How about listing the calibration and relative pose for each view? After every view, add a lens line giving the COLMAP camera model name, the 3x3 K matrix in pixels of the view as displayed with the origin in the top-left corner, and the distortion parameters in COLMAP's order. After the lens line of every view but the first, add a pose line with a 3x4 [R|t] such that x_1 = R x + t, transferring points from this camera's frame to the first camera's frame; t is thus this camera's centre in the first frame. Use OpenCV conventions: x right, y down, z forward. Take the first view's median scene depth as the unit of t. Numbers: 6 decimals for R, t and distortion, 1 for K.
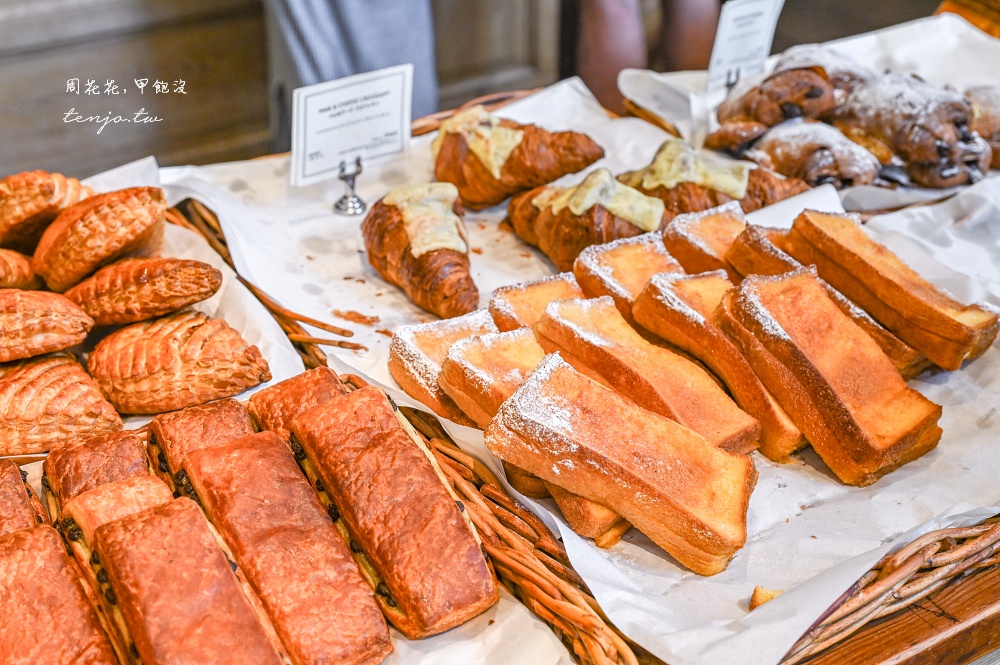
lens RADIAL K [[1404.5, 0, 499.7], [0, 1404.5, 332.2], [0, 0, 1]] dist [0.010493, 0.000000]
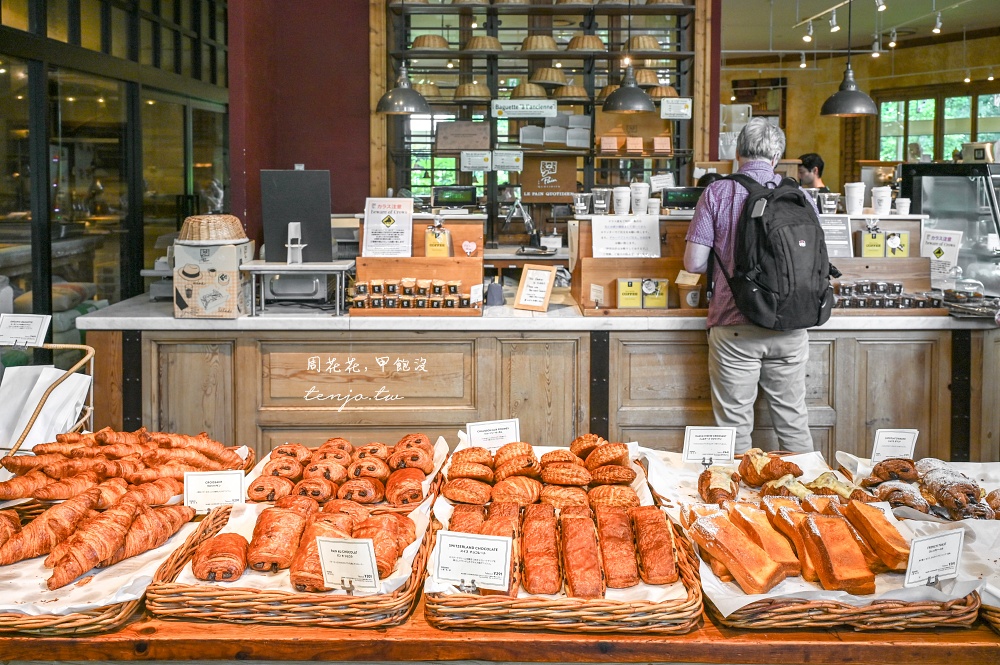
lens RADIAL K [[810.5, 0, 499.7], [0, 810.5, 333.6], [0, 0, 1]] dist [-0.000431, 0.000000]
pose [[0.833374, 0.113111, -0.541011, 0.478955], [-0.290692, 0.922219, -0.254971, 0.215851], [0.470090, 0.369754, 0.801434, -0.659209]]
